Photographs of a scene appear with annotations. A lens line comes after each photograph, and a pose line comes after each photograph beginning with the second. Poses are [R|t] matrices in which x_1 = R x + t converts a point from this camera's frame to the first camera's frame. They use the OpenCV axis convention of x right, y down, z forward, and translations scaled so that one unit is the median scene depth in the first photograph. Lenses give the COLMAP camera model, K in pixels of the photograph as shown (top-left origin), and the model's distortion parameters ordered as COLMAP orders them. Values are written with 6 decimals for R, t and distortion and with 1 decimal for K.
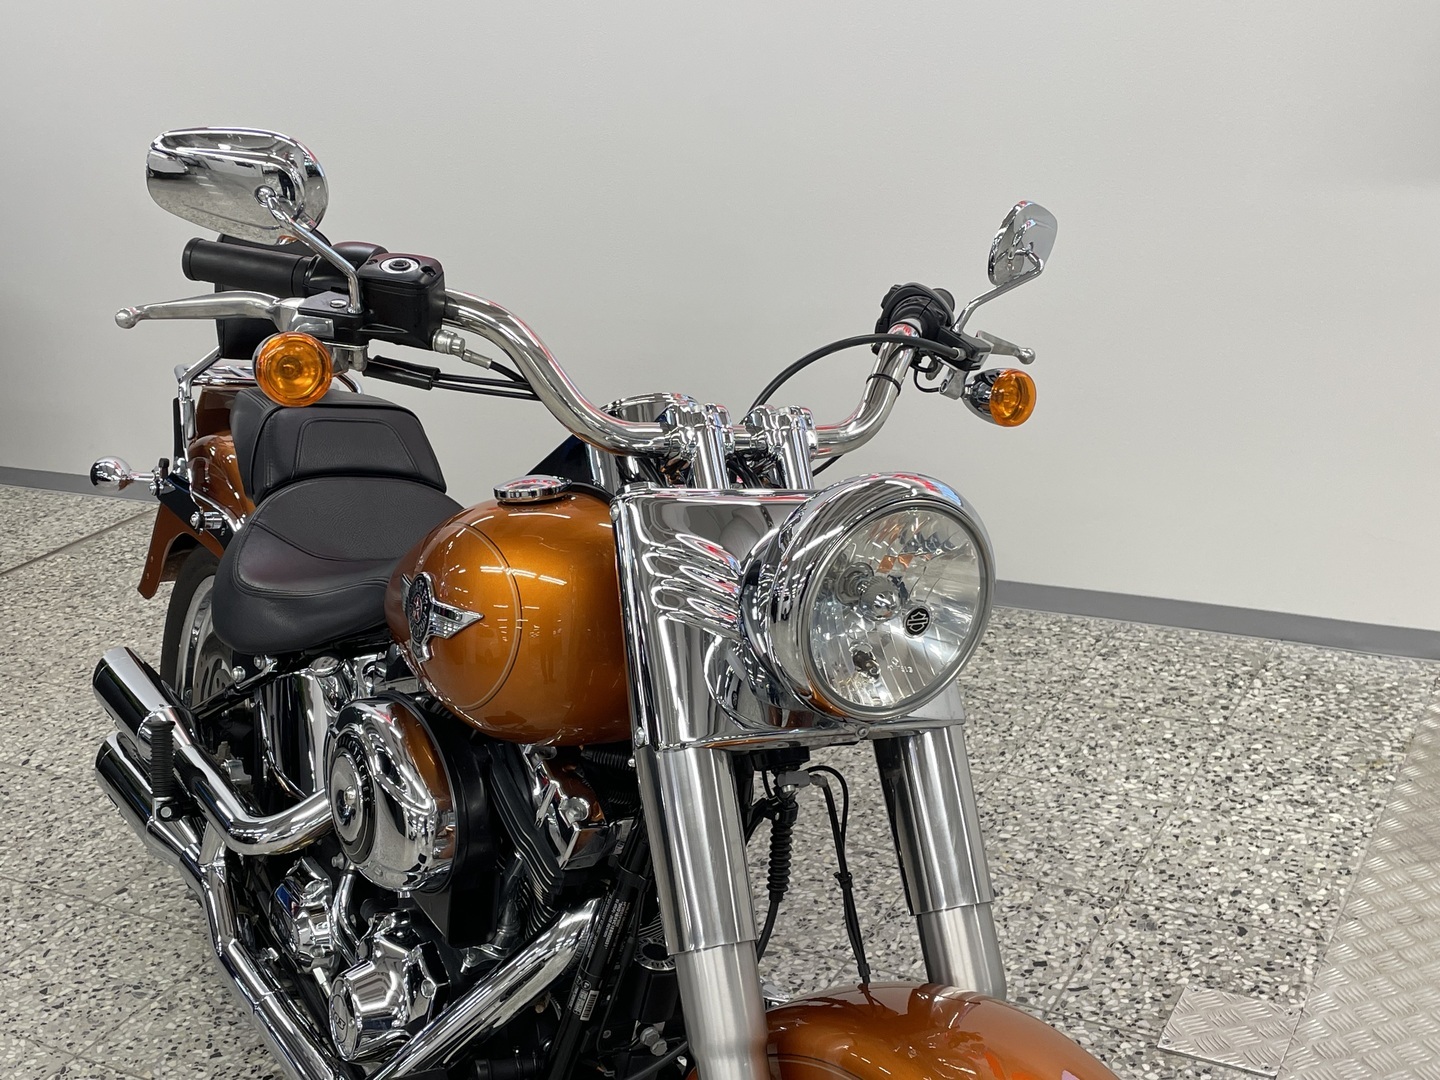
lens RADIAL K [[1735.6, 0, 709.7], [0, 1735.6, 539.8], [0, 0, 1]] dist [0.059461, 0.000000]
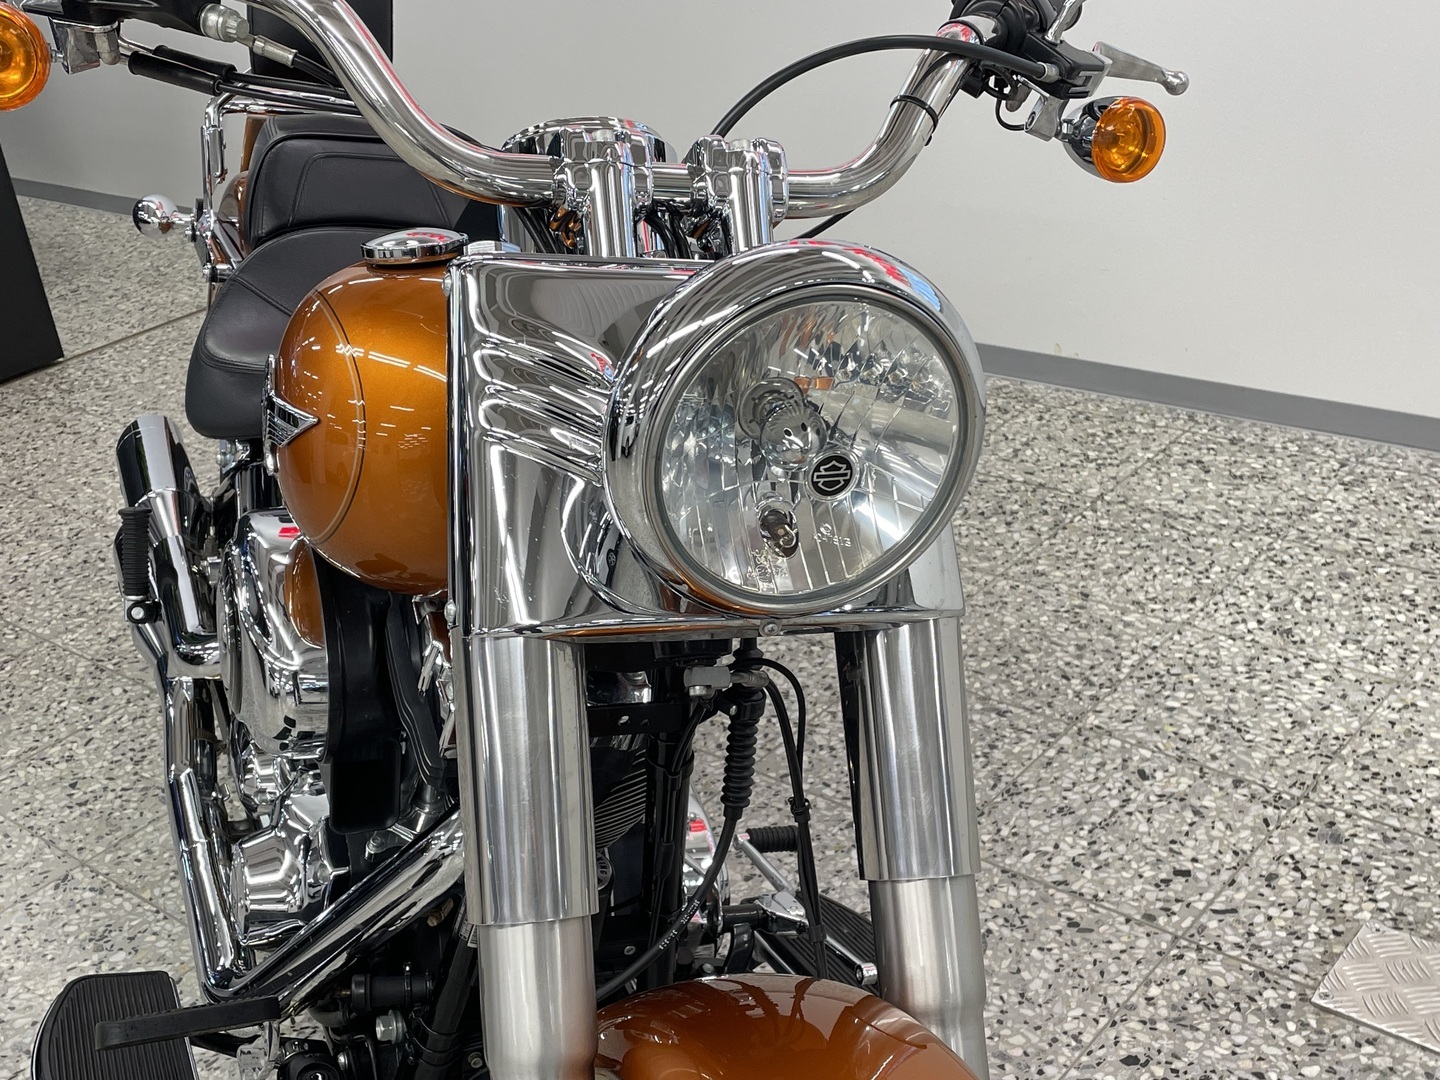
lens RADIAL K [[1735.6, 0, 710.7], [0, 1735.6, 549.6], [0, 0, 1]] dist [0.059461, 0.000000]
pose [[0.983220, 0.066944, -0.169699, 0.100593], [-0.043173, 0.989198, 0.140086, -0.007511], [0.177243, -0.130409, 0.975489, 0.192845]]
